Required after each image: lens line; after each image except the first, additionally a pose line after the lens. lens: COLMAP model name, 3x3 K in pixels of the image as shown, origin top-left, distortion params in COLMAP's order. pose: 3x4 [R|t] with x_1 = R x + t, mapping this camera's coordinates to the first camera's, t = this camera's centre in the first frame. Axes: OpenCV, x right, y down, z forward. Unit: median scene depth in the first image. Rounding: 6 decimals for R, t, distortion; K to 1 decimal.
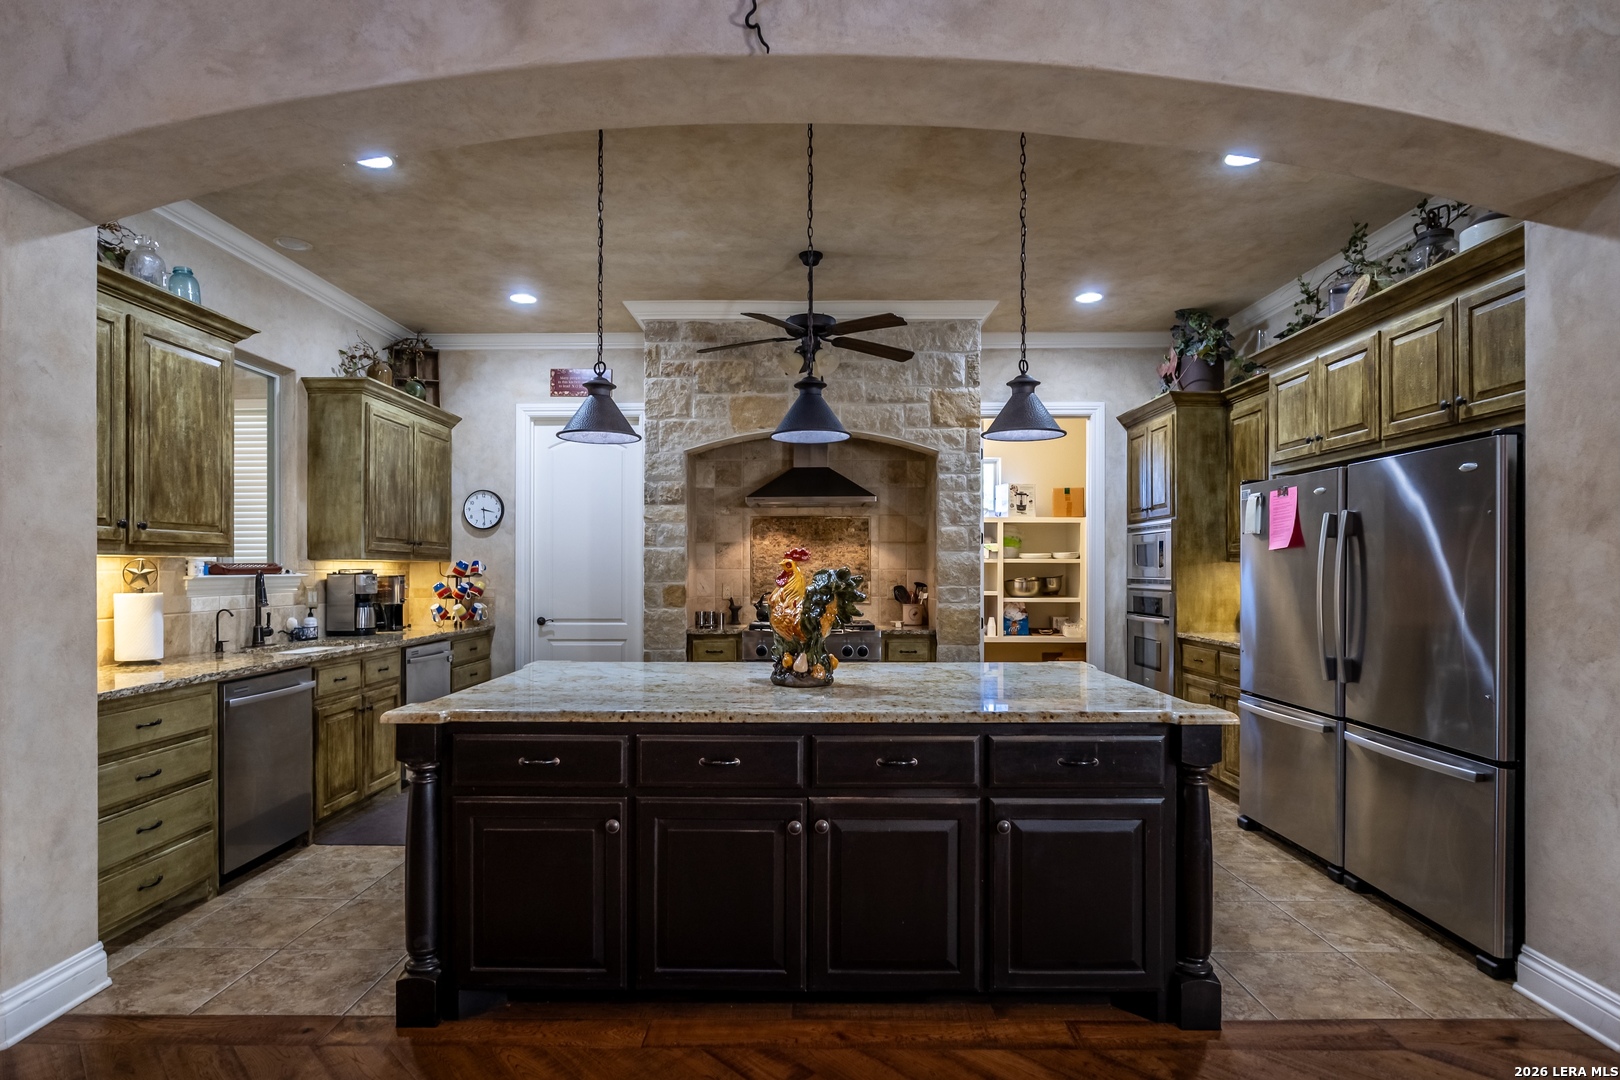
lens RADIAL K [[855.2, 0, 809.1], [0, 855.2, 560.5], [0, 0, 1]] dist [-0.003577, -0.000064]
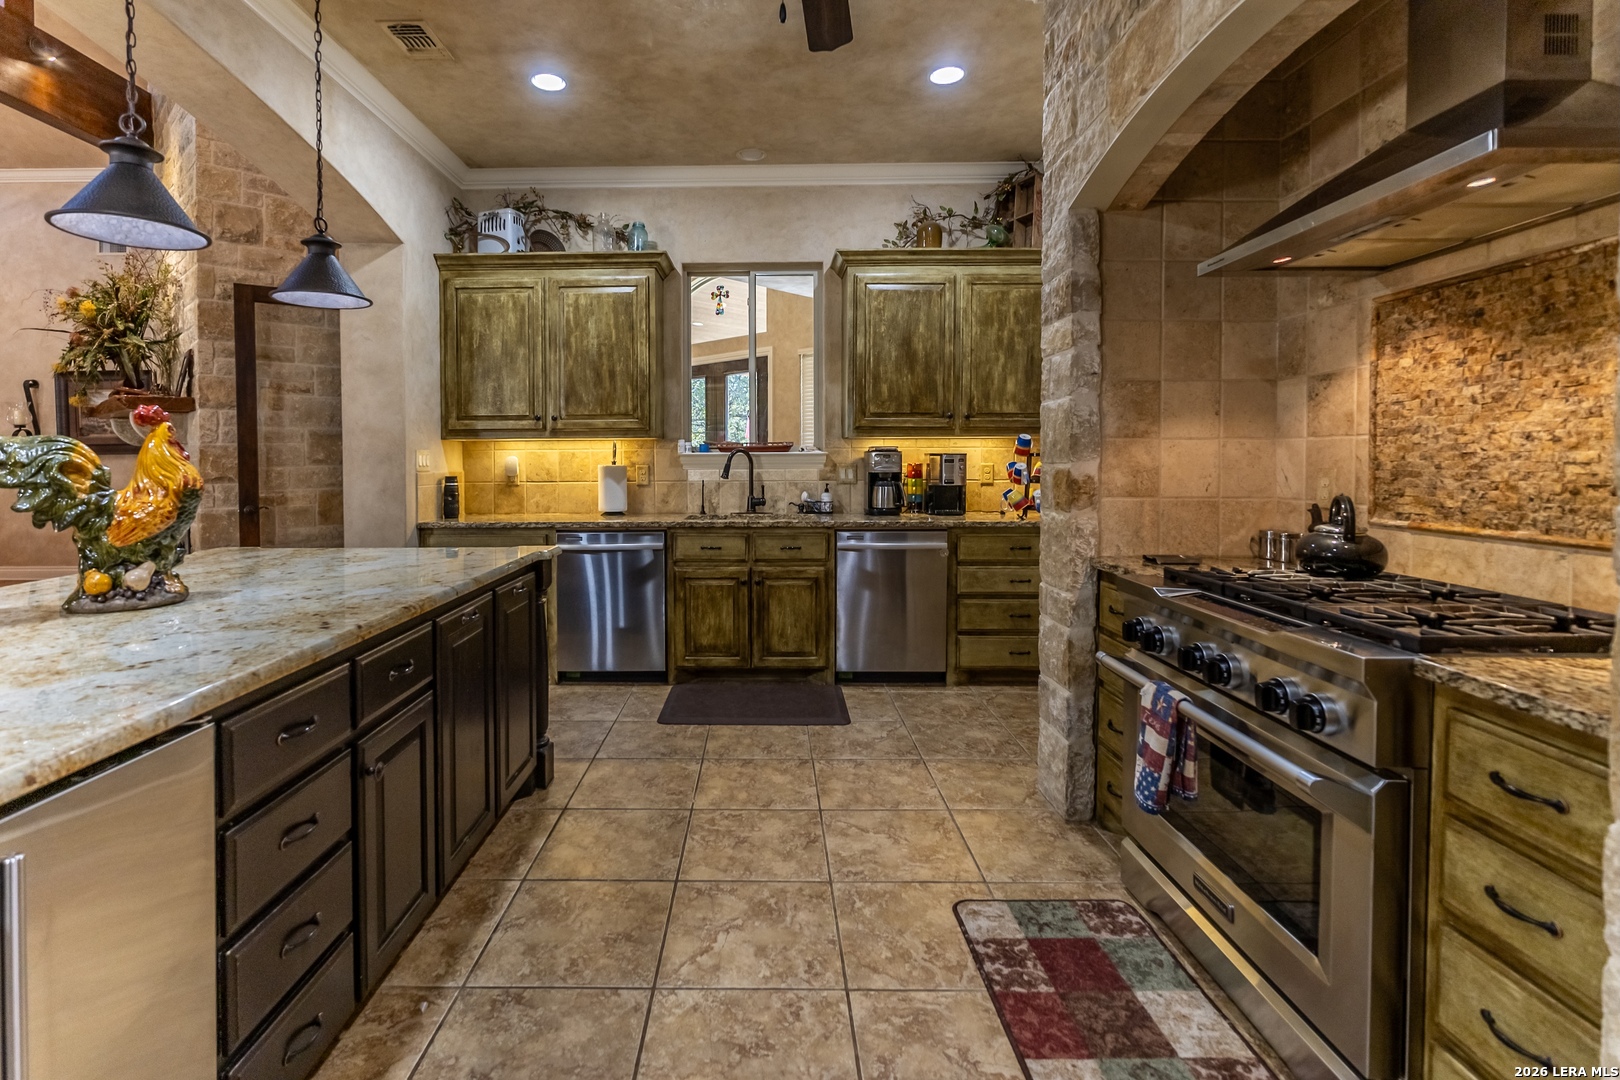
lens RADIAL K [[779.4, 0, 807.2], [0, 779.4, 468.8], [0, 0, 1]] dist [-0.001735, -0.000174]
pose [[-0.013319, 0.015981, -0.999784, 0.325045], [0.014431, 0.999771, 0.015789, 0.018127], [0.999807, -0.014217, -0.013546, 0.843695]]
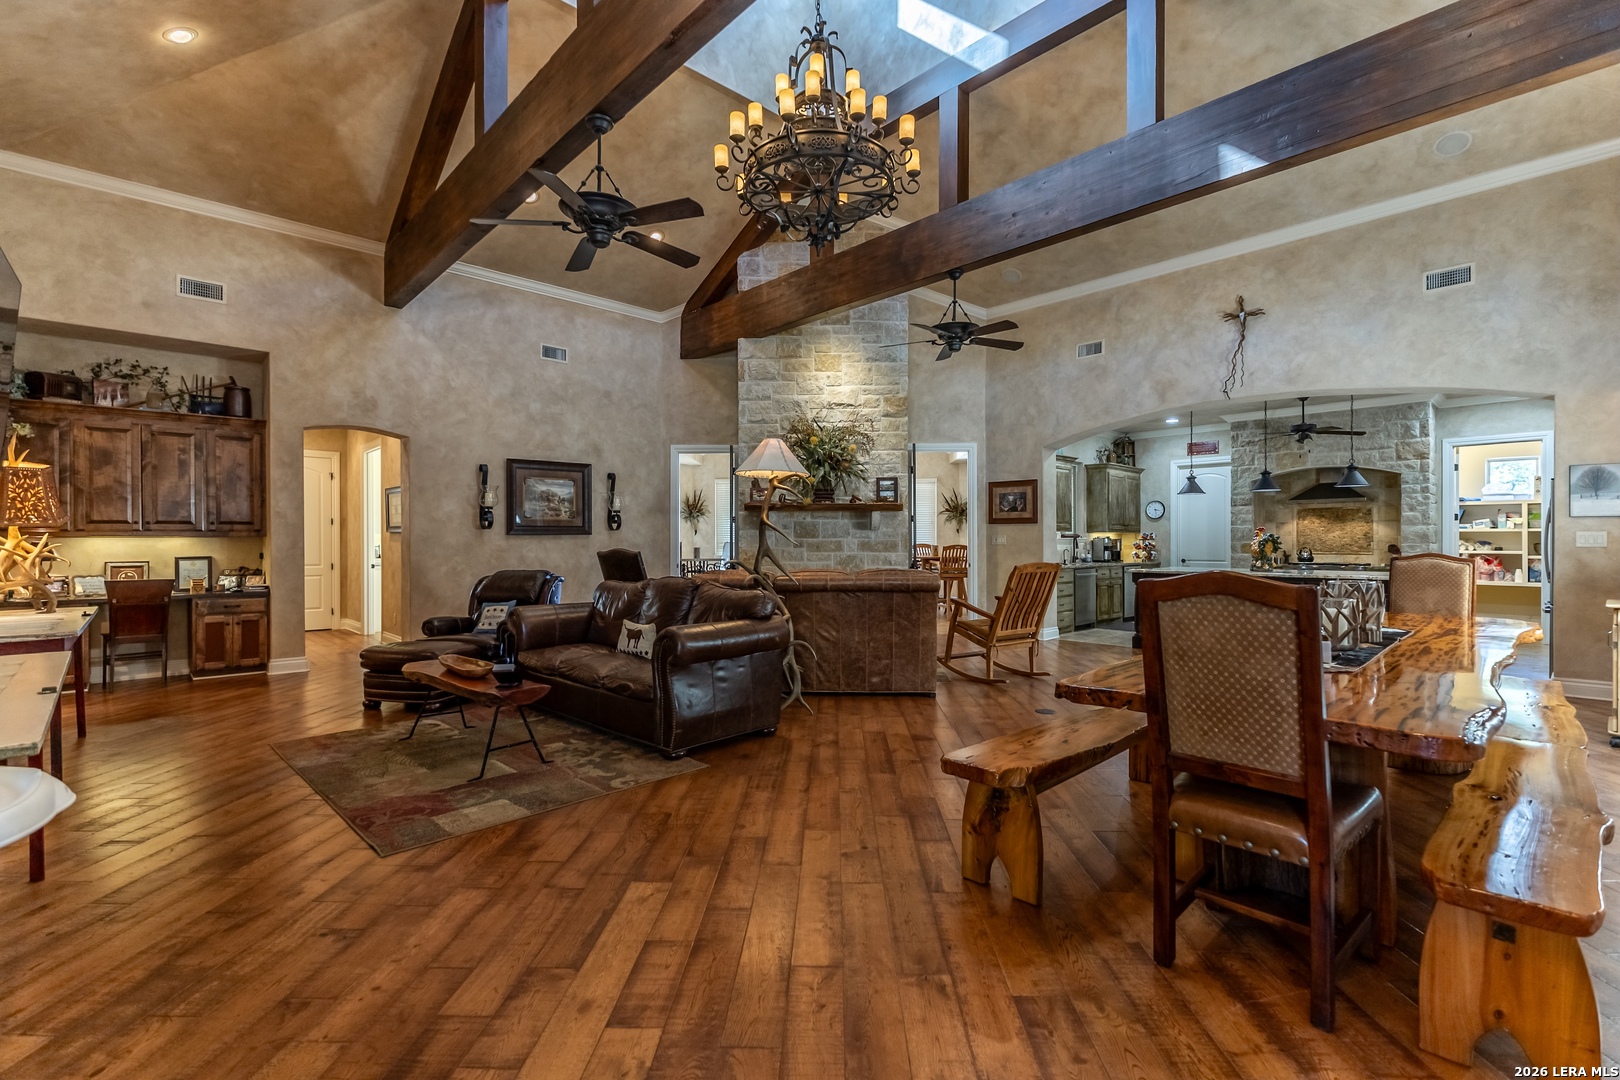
lens RADIAL K [[728.9, 0, 810.0], [0, 728.9, 540.0], [0, 0, 1]] dist [-0.002628, -0.000333]
pose [[0.690208, -0.001364, -0.723610, 0.415340], [0.005924, 0.999975, 0.003765, 0.007471], [0.723587, -0.006886, 0.690199, -1.075053]]
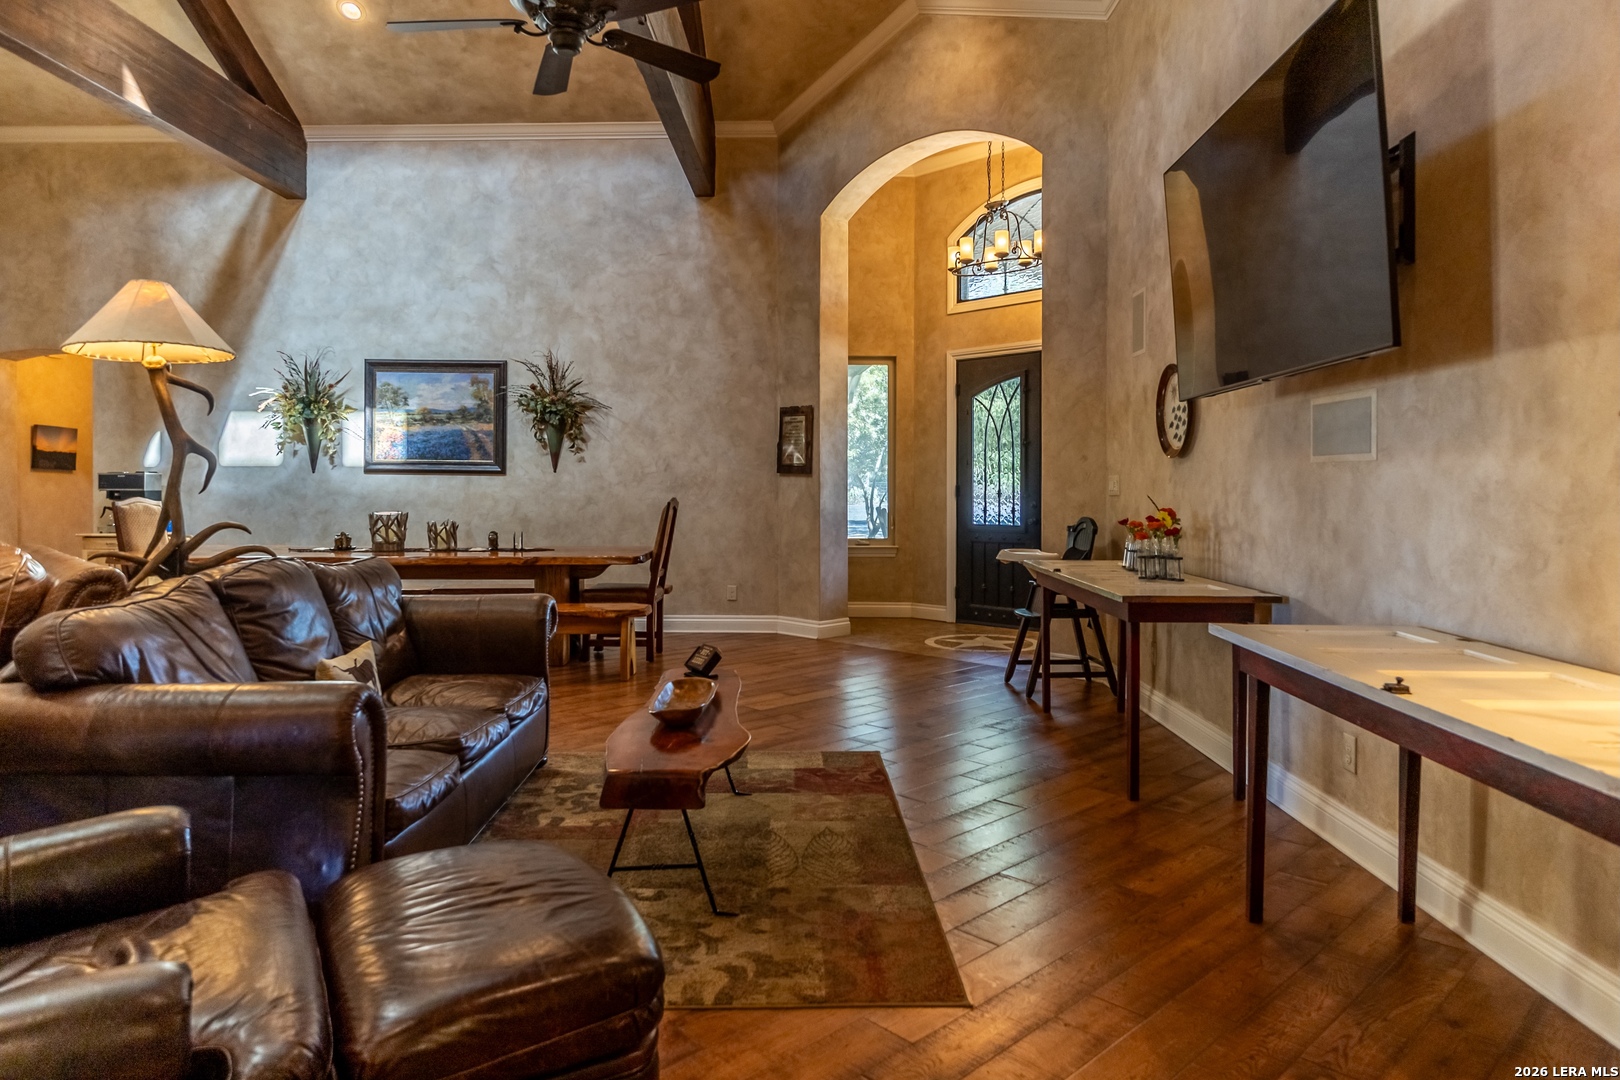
lens RADIAL K [[1007.5, 0, 807.2], [0, 1007.5, 487.4], [0, 0, 1]] dist [0.001416, 0.000699]
pose [[0.019198, -0.000124, 0.999816, -0.989891], [-0.005641, 0.999984, 0.000232, 0.010544], [-0.999800, -0.005645, 0.019197, -0.894871]]
